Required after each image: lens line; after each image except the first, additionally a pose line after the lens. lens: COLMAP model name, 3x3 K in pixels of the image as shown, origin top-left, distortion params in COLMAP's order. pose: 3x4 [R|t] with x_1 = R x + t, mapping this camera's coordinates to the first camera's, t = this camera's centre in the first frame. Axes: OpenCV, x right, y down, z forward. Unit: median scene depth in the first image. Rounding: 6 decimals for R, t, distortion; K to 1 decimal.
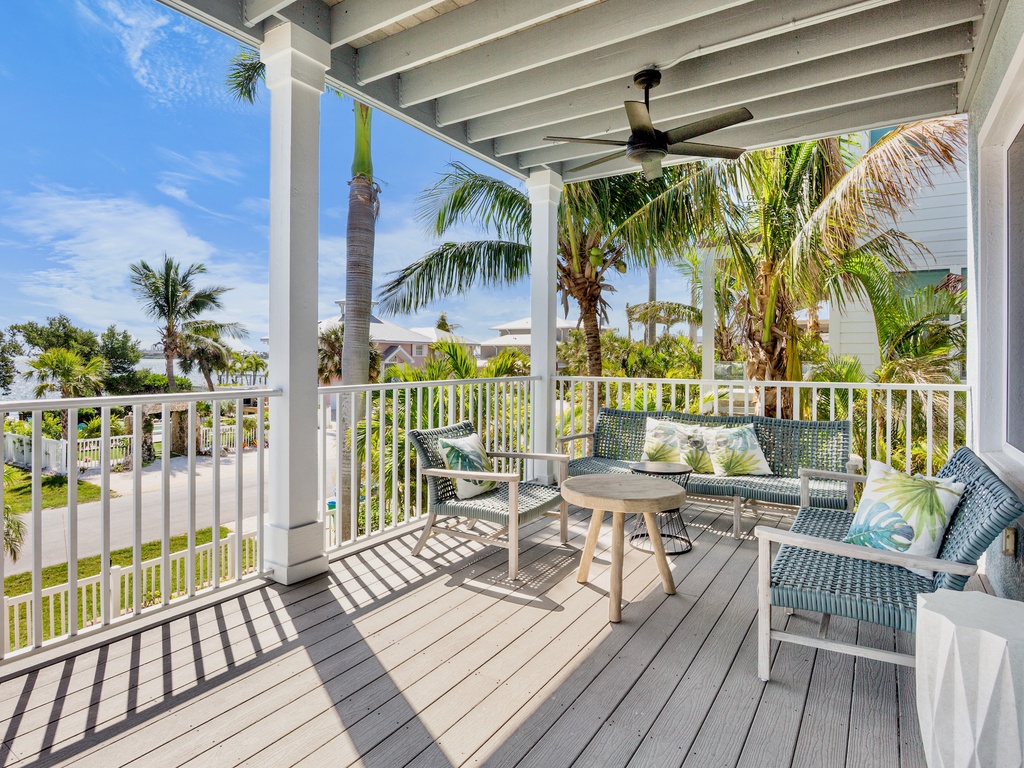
lens RADIAL K [[571.3, 0, 496.7], [0, 571.3, 368.8], [0, 0, 1]] dist [-0.007951, -0.003399]
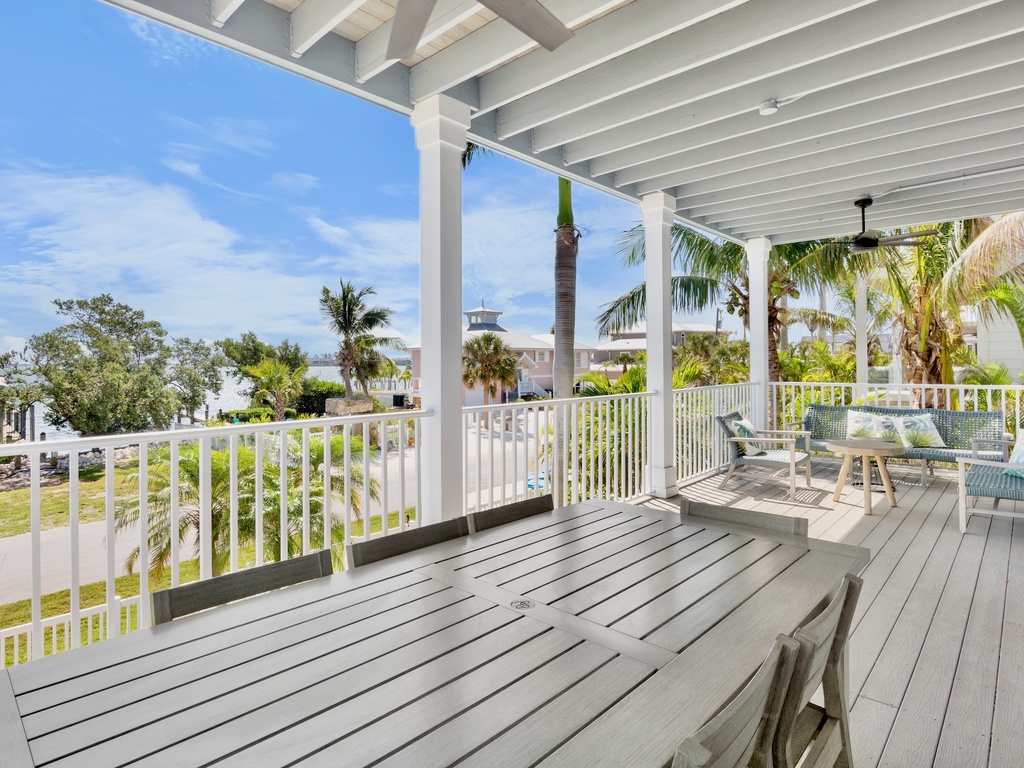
lens RADIAL K [[571.3, 0, 501.2], [0, 571.3, 364.9], [0, 0, 1]] dist [-0.007951, -0.003399]
pose [[0.987401, -0.012206, -0.157764, -0.223705], [0.010100, 0.999849, -0.014142, -0.011232], [0.157913, 0.012370, 0.987376, -0.340778]]
